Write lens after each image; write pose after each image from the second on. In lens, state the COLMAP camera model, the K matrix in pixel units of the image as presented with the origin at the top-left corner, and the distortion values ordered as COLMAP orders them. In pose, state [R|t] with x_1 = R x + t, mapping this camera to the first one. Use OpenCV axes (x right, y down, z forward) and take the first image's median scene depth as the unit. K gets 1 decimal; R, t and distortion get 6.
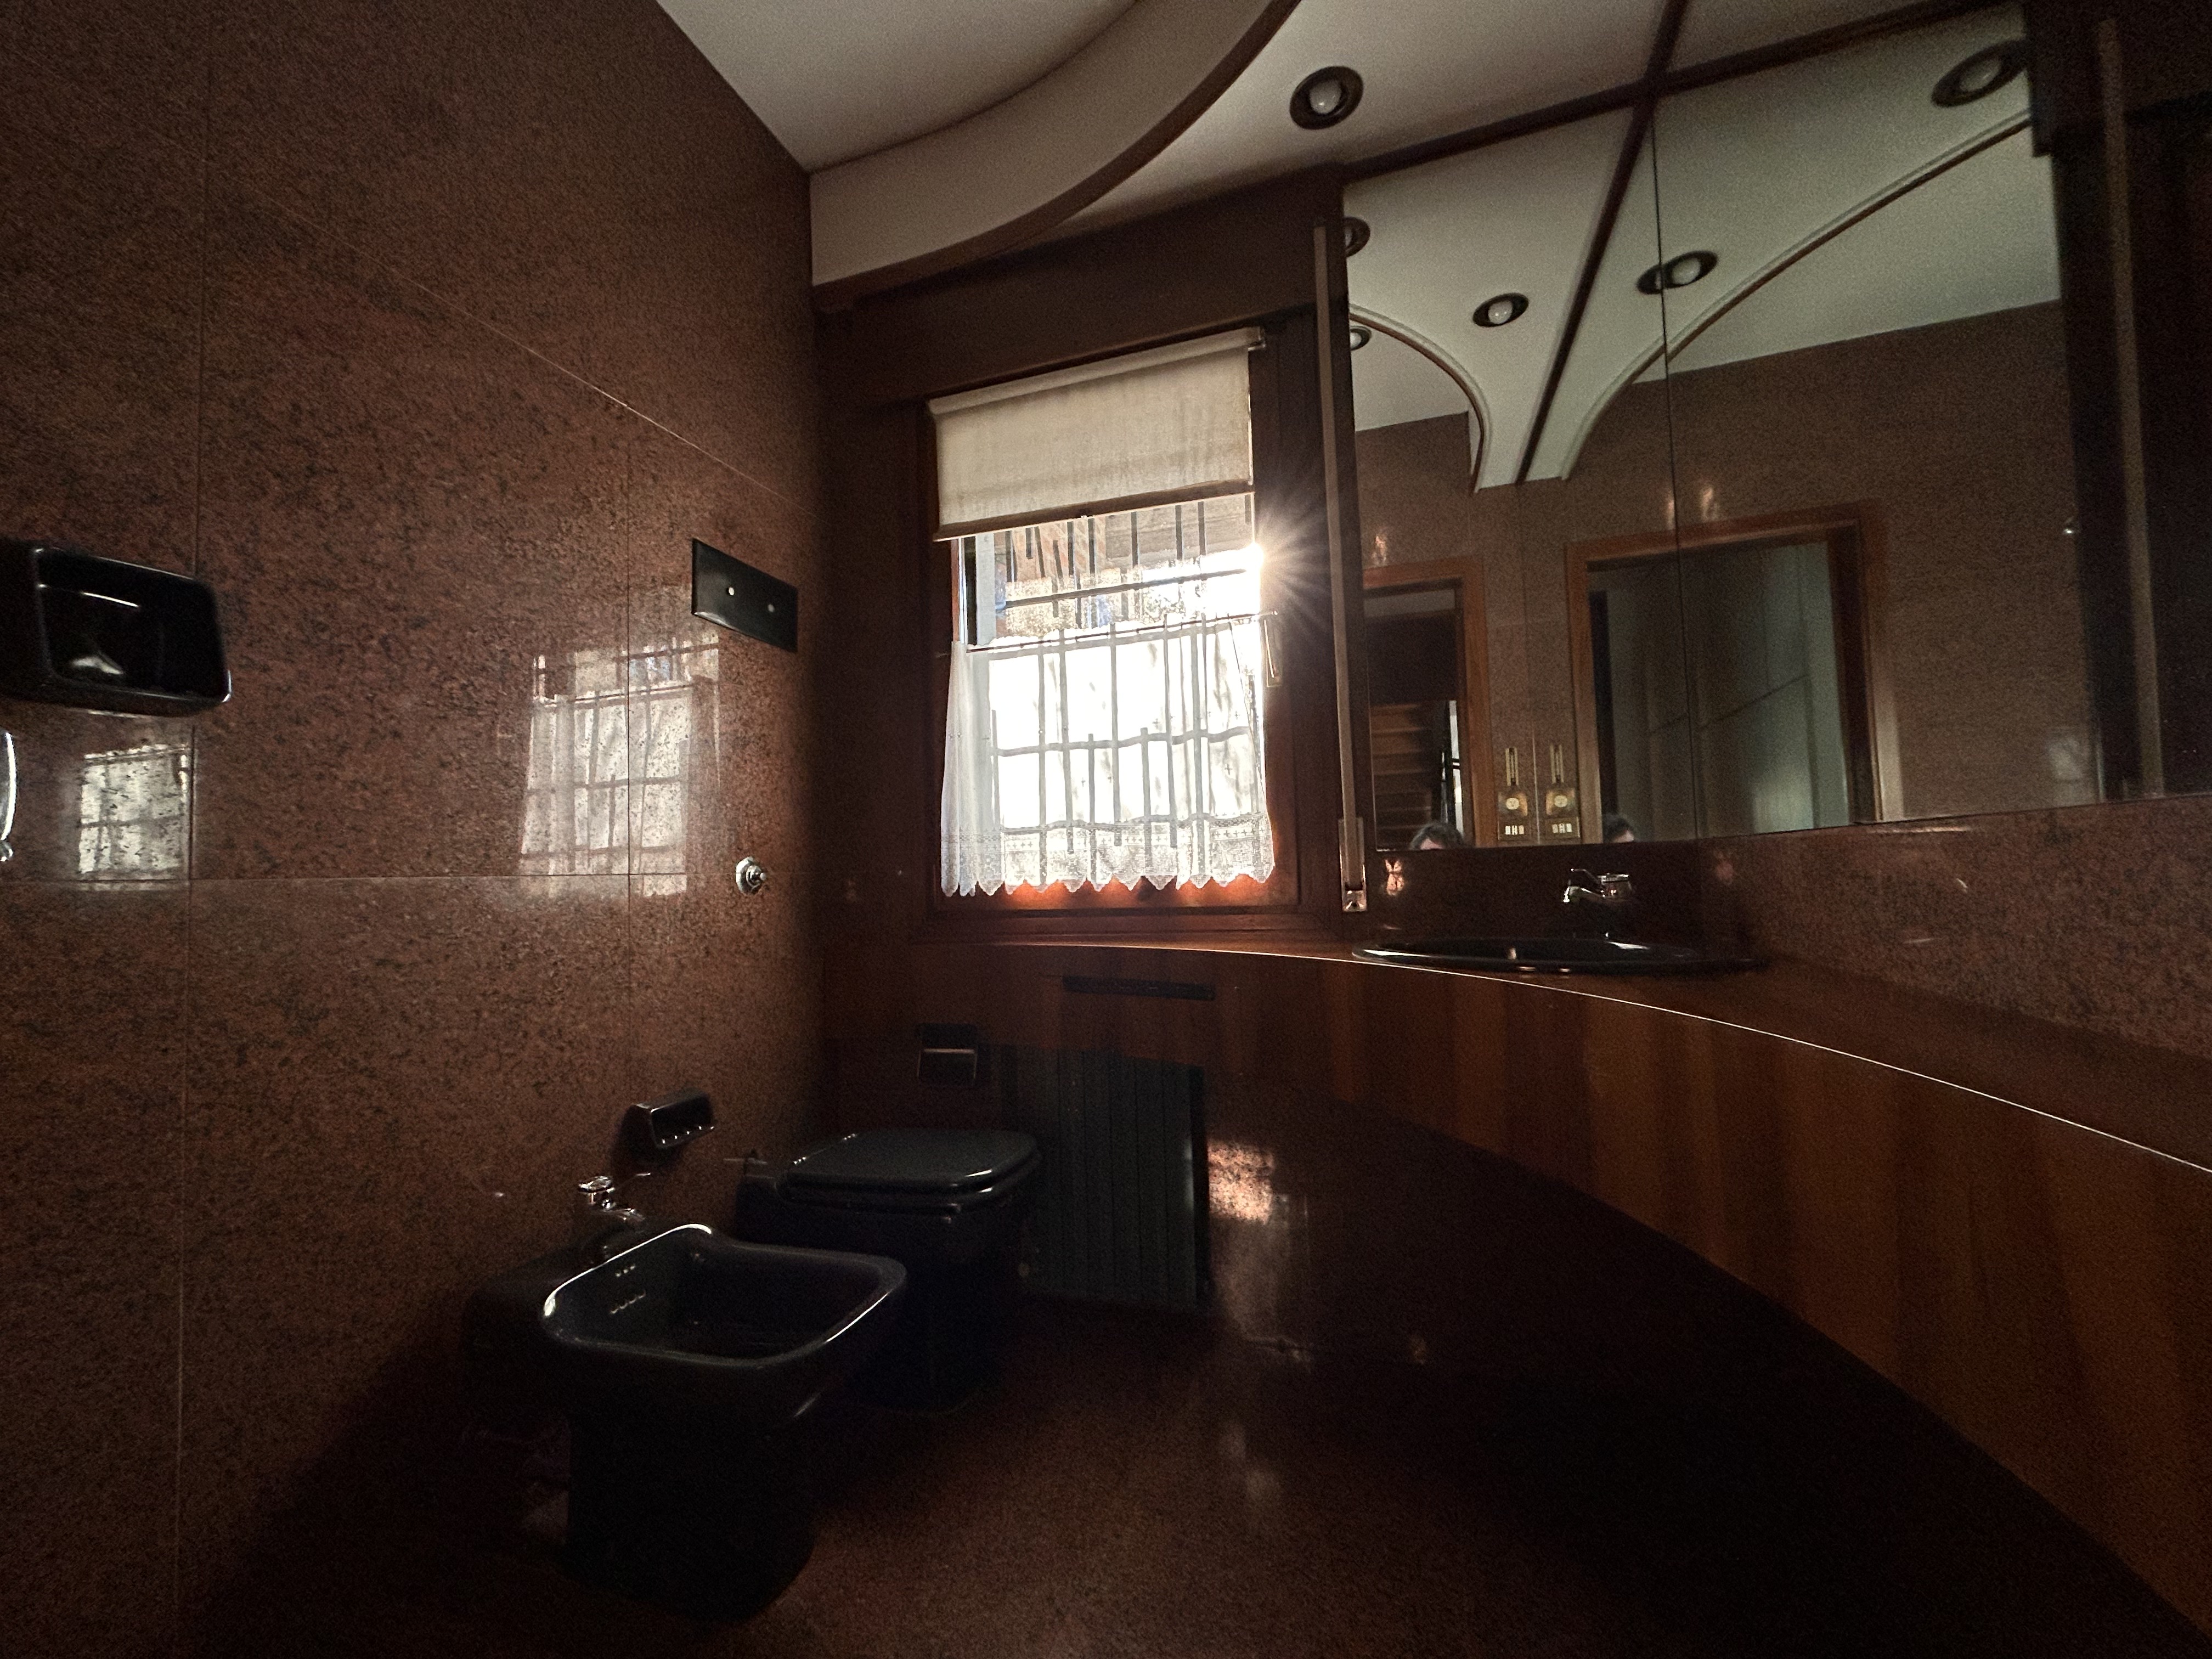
lens RADIAL K [[888.6, 0, 1090.8], [0, 888.6, 823.4], [0, 0, 1]] dist [-0.003681, 0.000385]
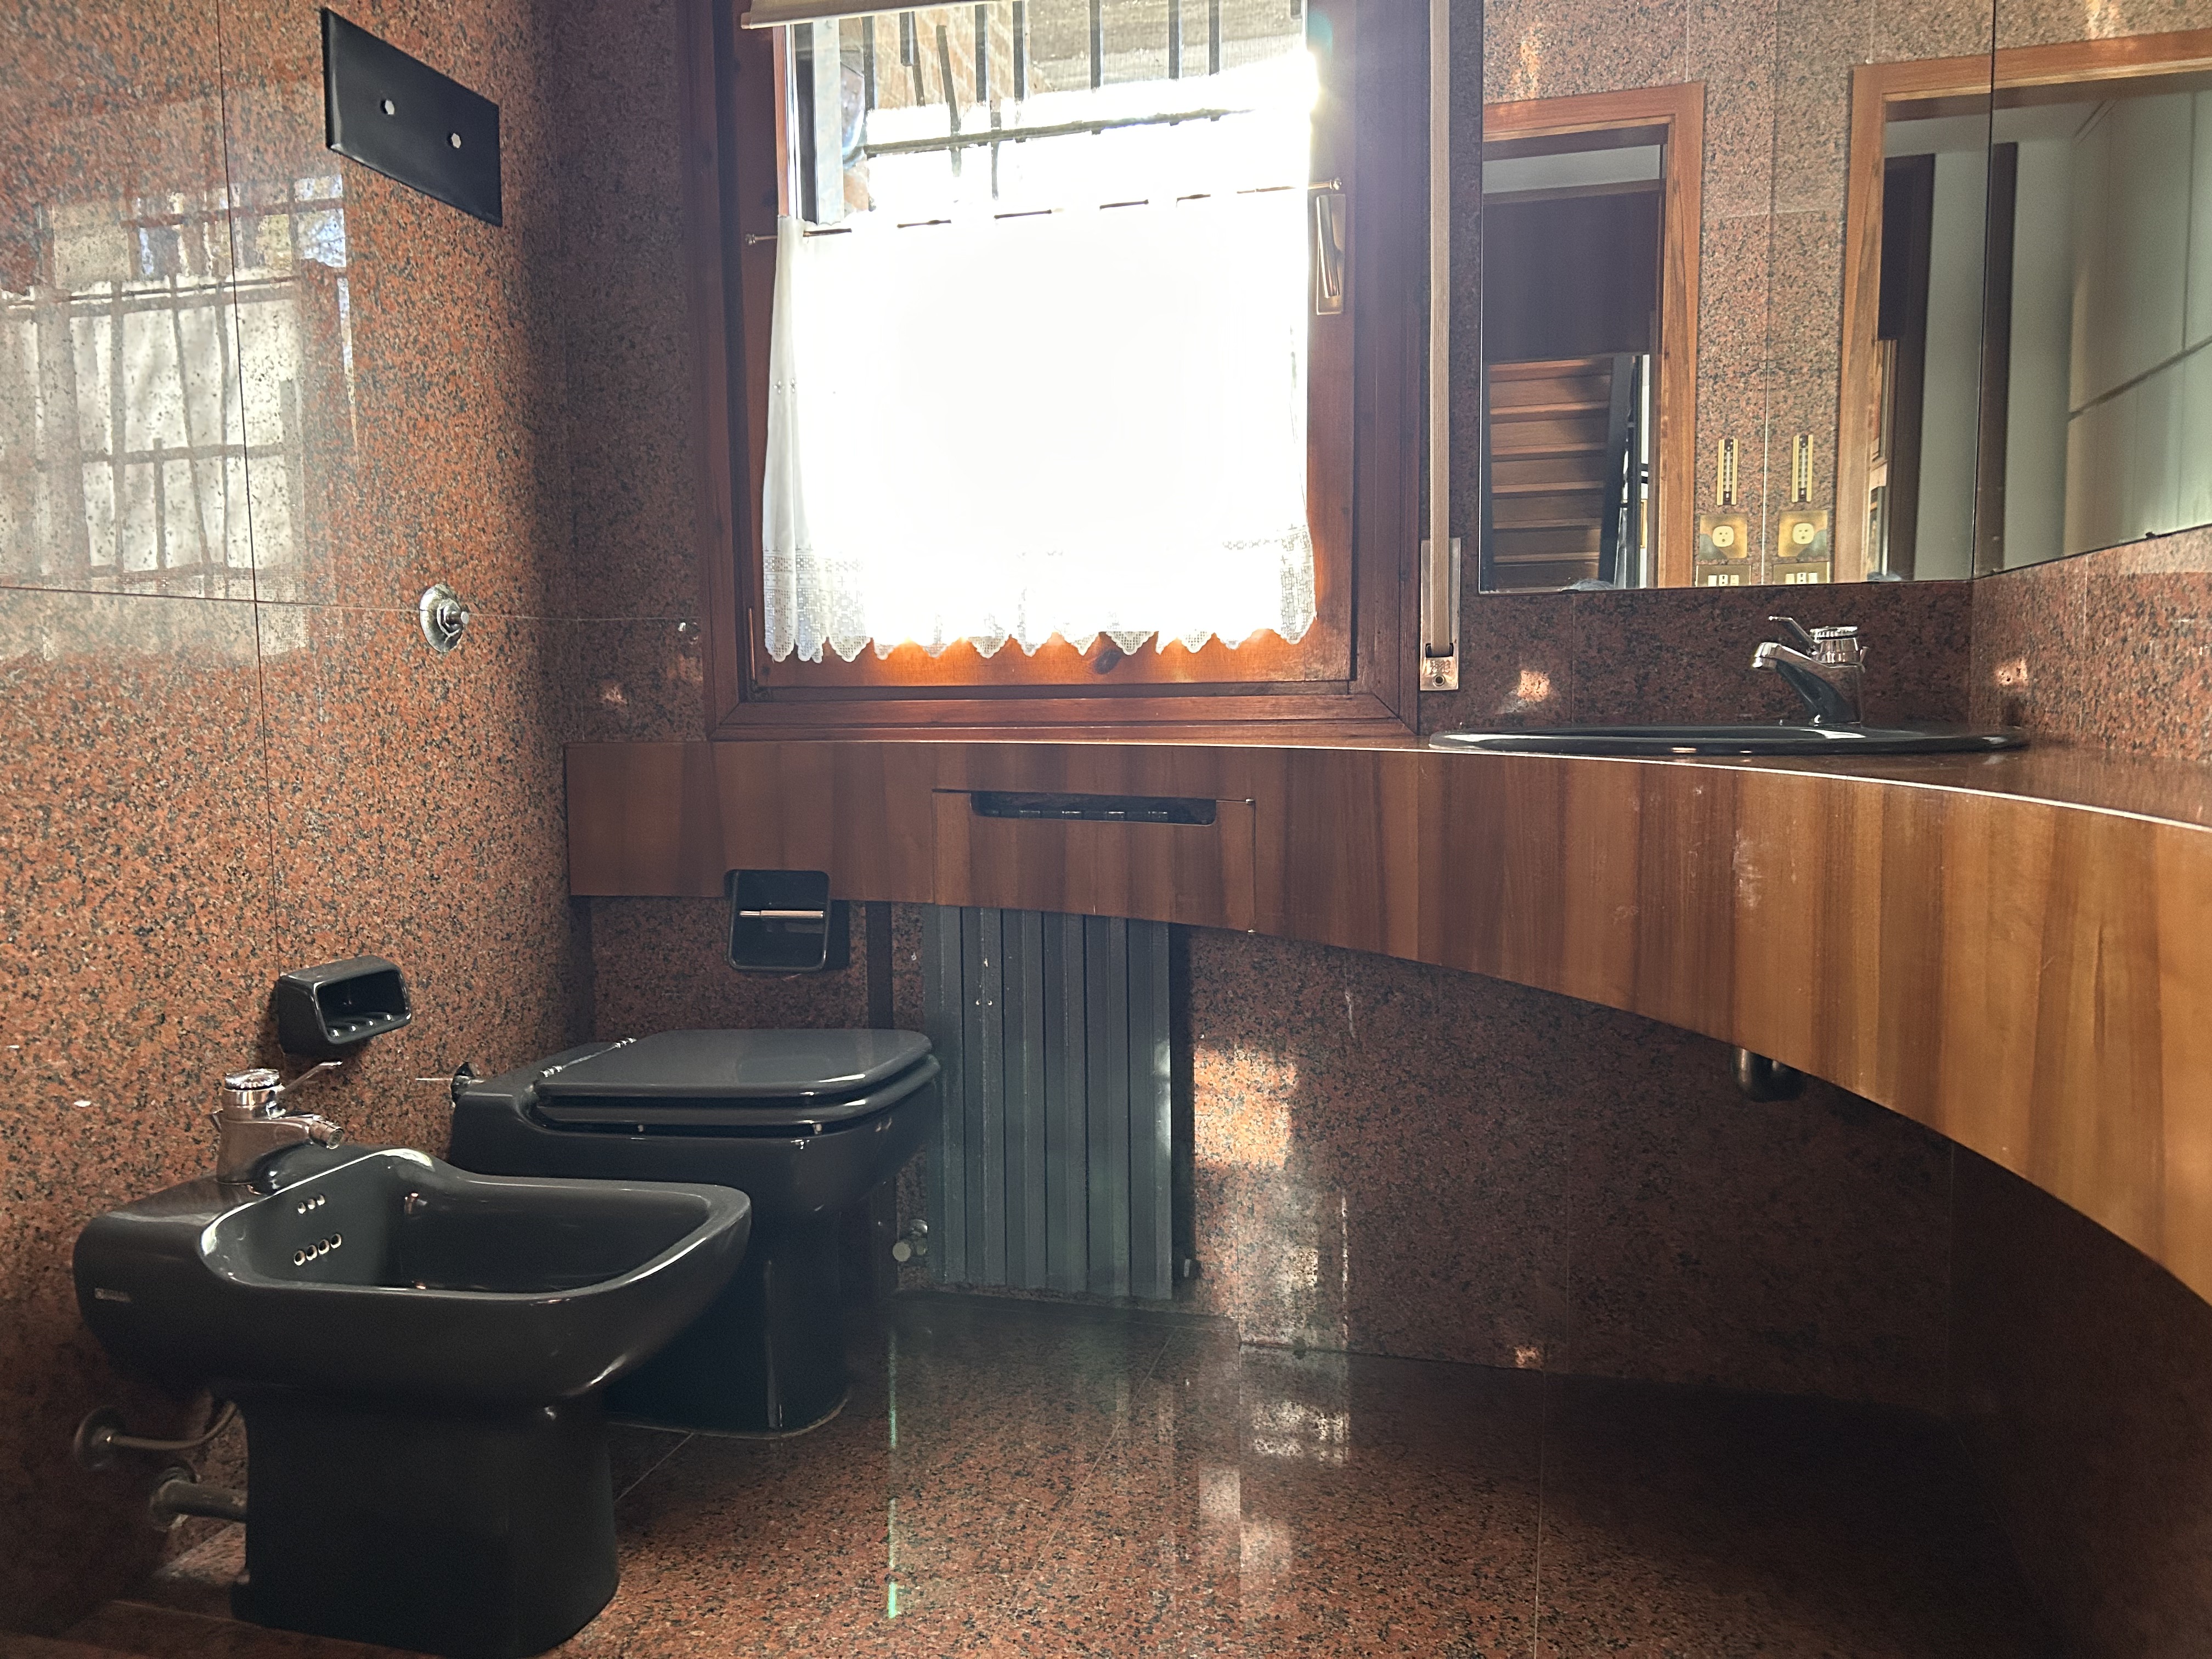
lens RADIAL K [[1661.9, 0, 1089.5], [0, 1661.9, 828.5], [0, 0, 1]] dist [0.050316, -0.051054]
pose [[0.997391, 0.008800, 0.071646, -0.032010], [-0.019140, 0.989254, 0.144947, 0.029023], [-0.069600, -0.145940, 0.986842, -0.154949]]
